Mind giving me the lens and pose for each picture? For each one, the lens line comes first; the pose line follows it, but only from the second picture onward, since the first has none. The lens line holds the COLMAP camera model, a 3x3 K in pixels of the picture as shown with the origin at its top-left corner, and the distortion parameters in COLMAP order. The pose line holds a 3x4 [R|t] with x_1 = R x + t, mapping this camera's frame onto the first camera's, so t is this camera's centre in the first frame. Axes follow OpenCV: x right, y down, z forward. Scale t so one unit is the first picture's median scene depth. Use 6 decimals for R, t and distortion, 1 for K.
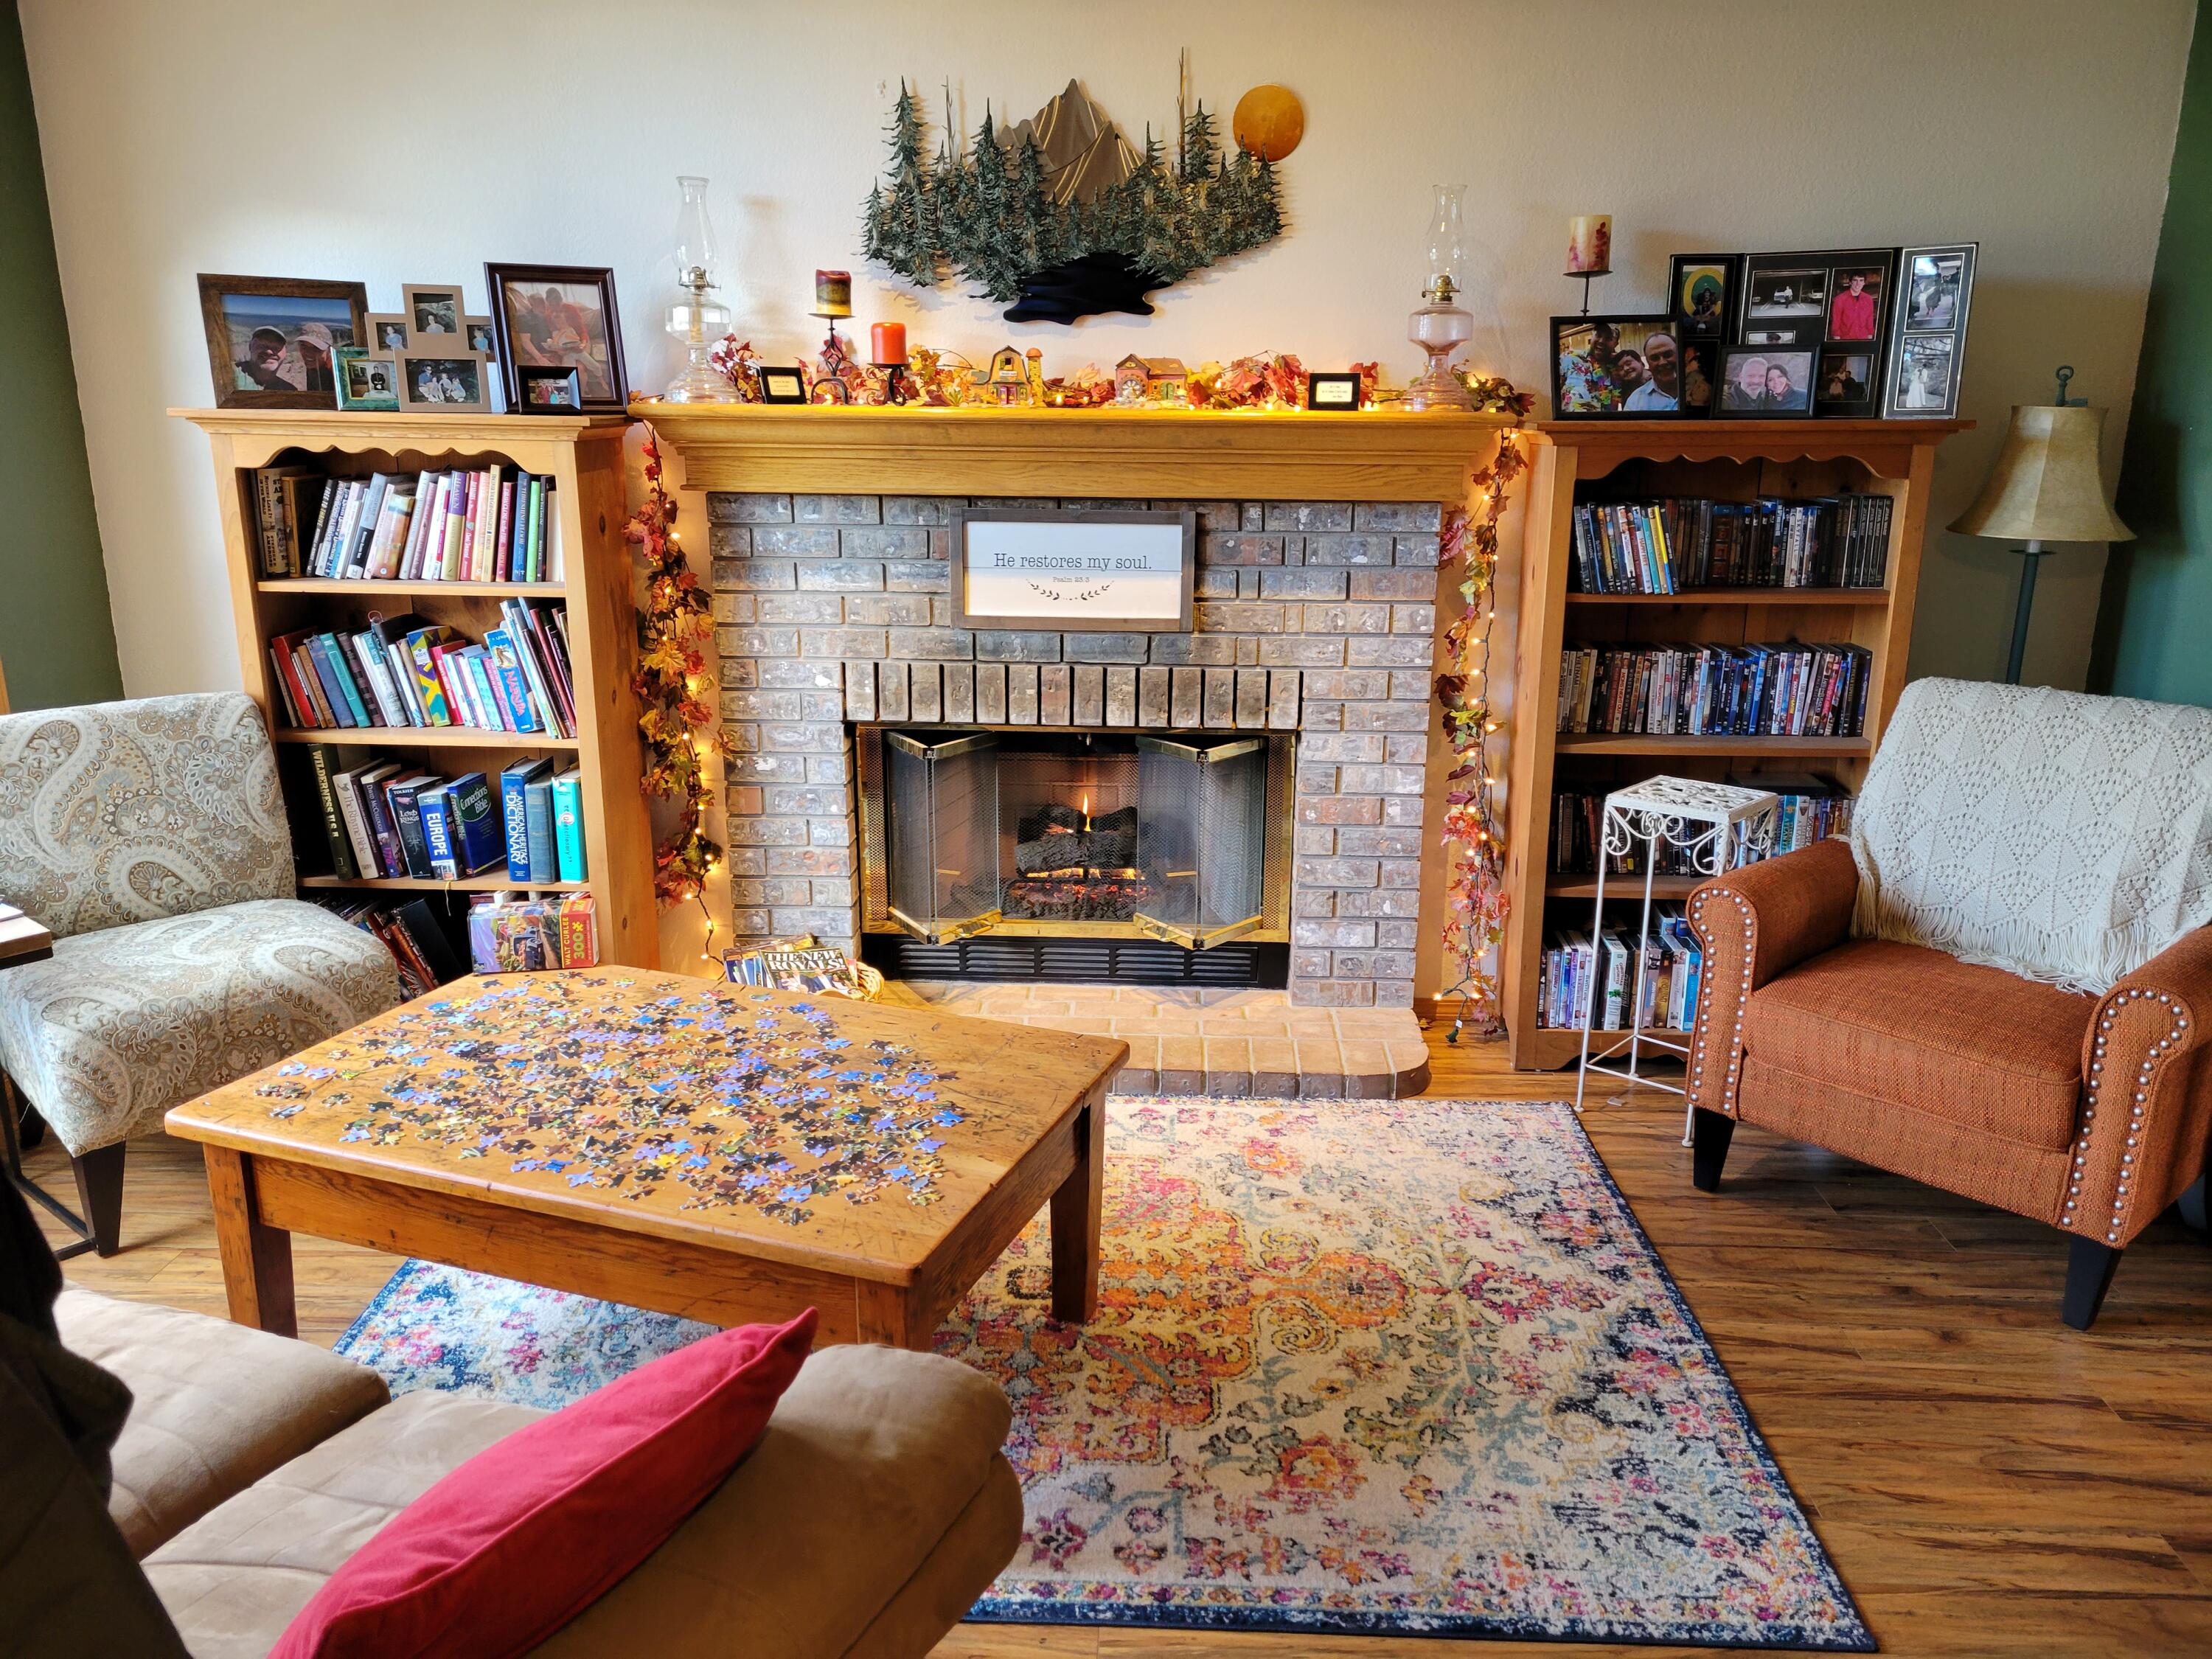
lens RADIAL K [[1652.2, 0, 1116.3], [0, 1652.2, 820.7], [0, 0, 1]] dist [0.044600, -0.013239]
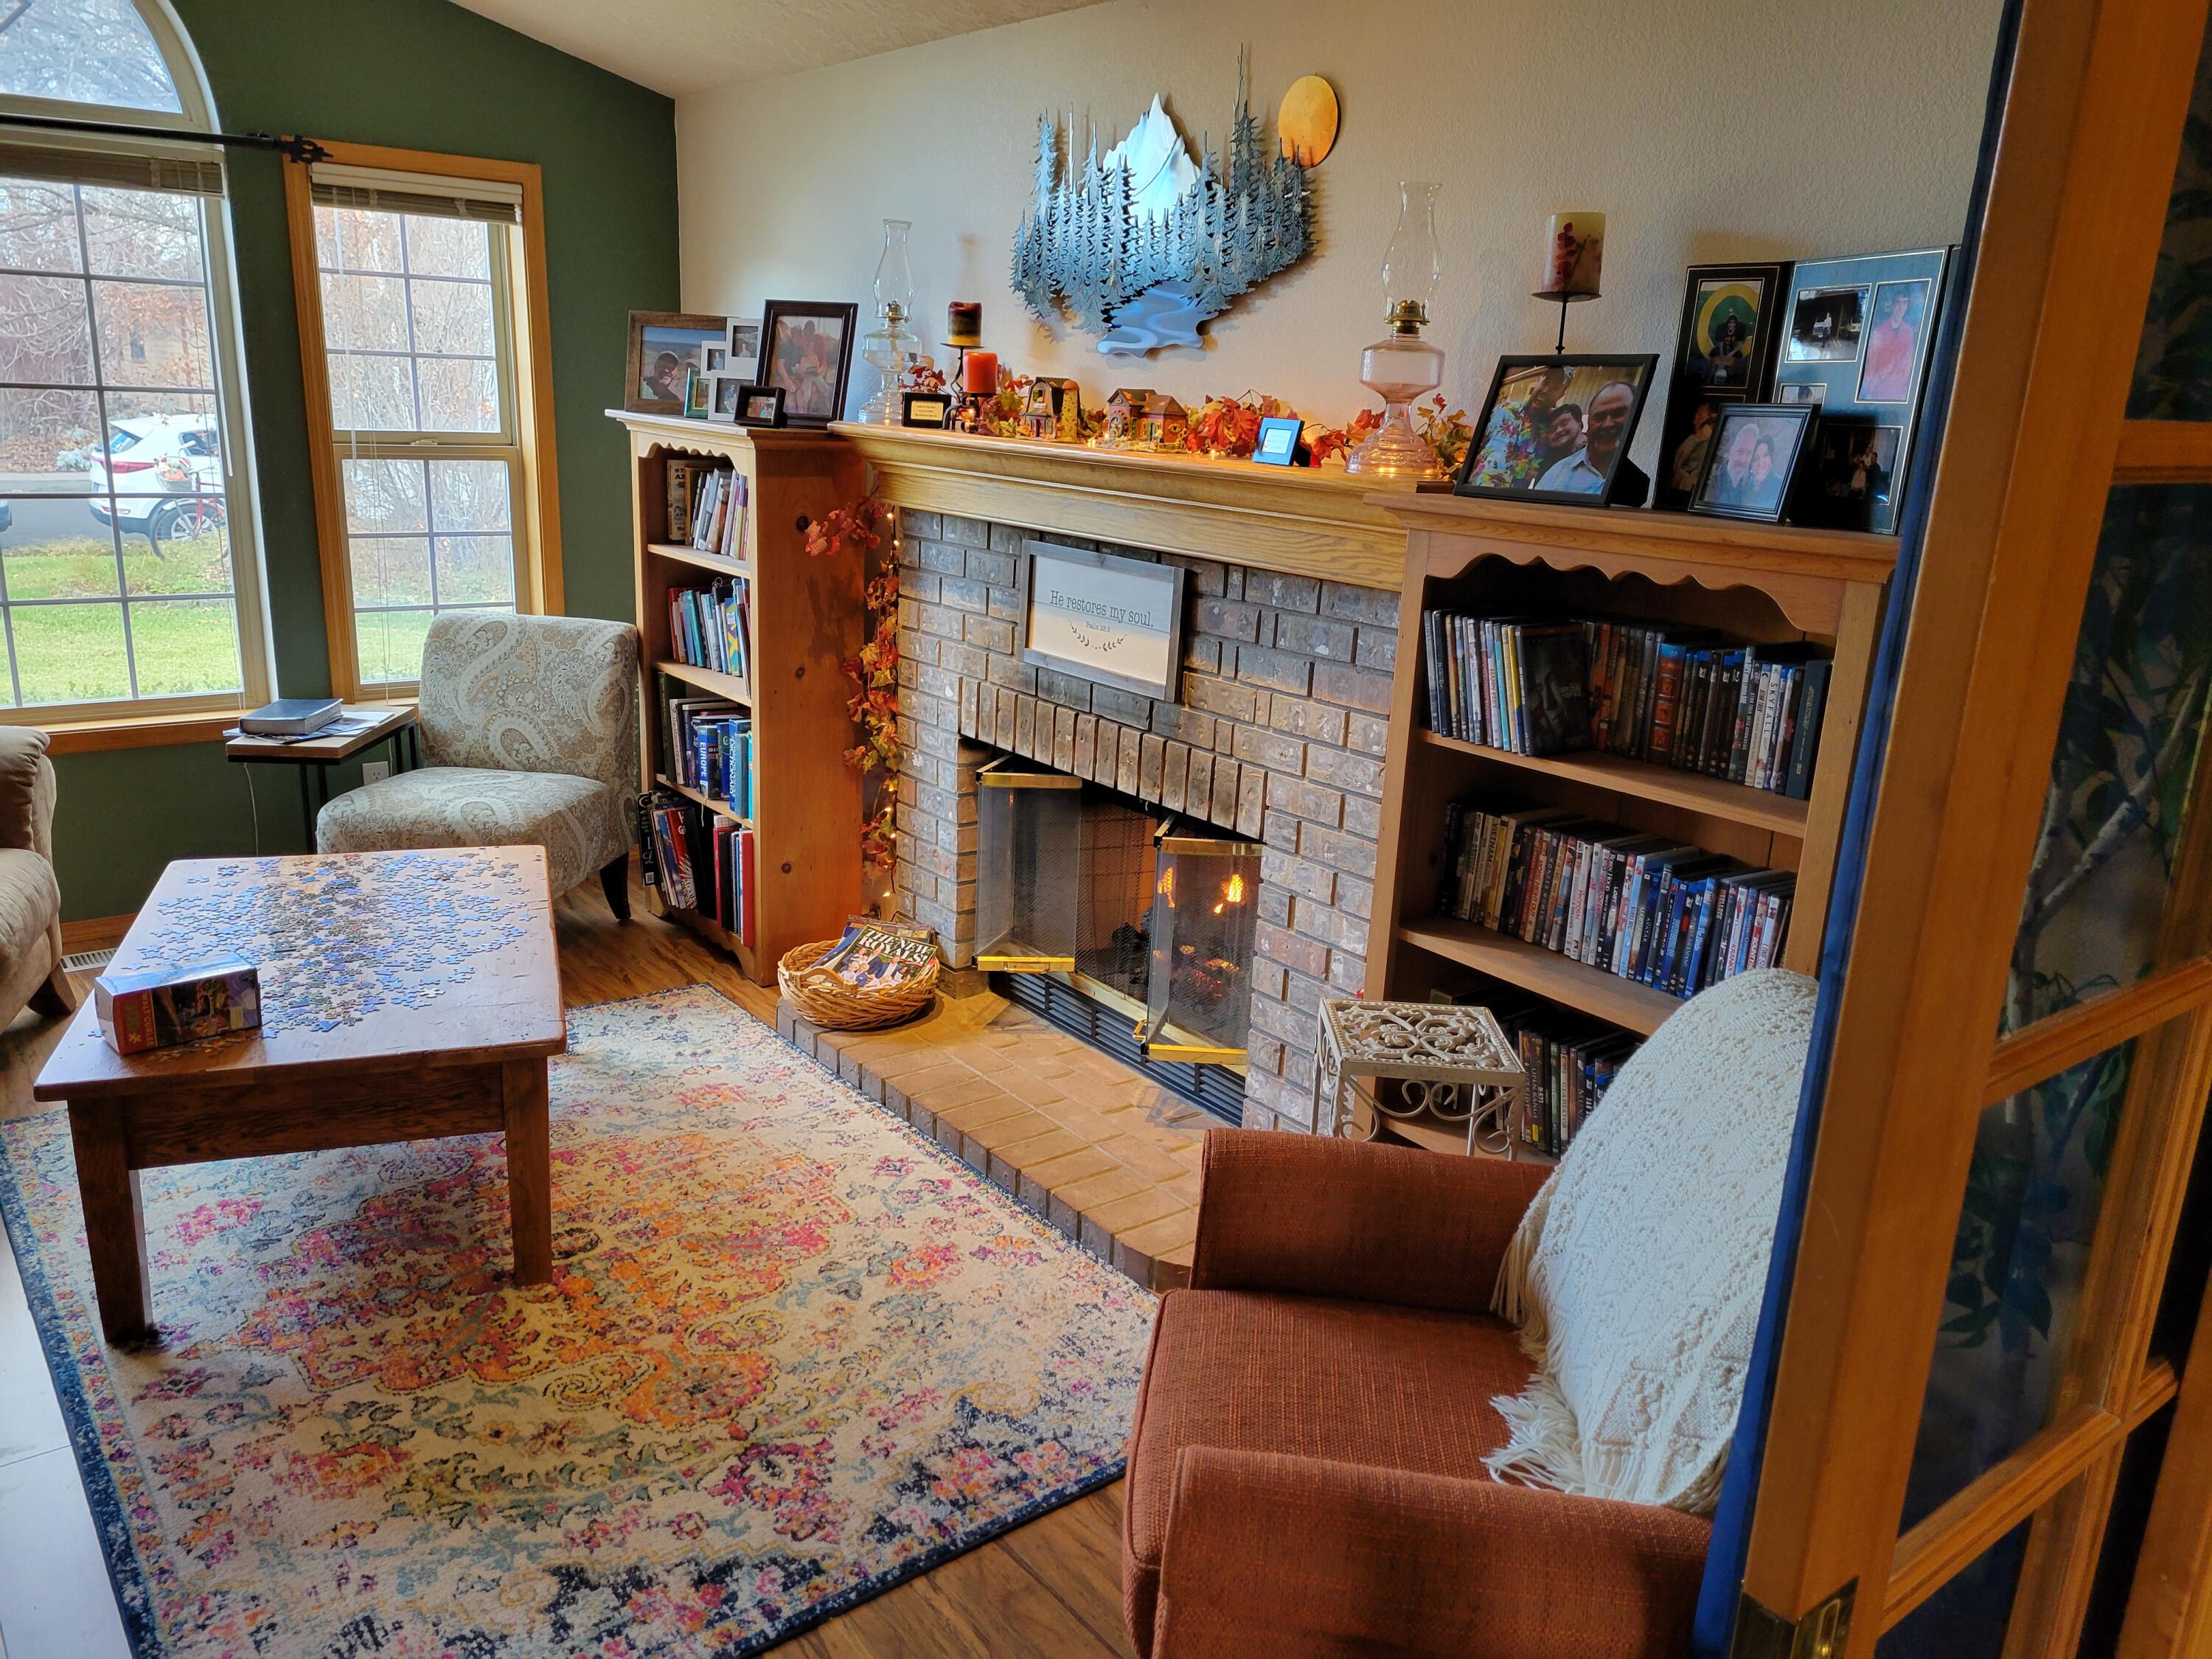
lens RADIAL K [[1652.2, 0, 1109.7], [0, 1652.2, 827.2], [0, 0, 1]] dist [0.044600, -0.013239]
pose [[0.641908, 0.221650, -0.734047, 0.716018], [-0.238188, 0.967590, 0.083880, -0.120729], [0.728849, 0.120998, 0.673899, 0.401234]]
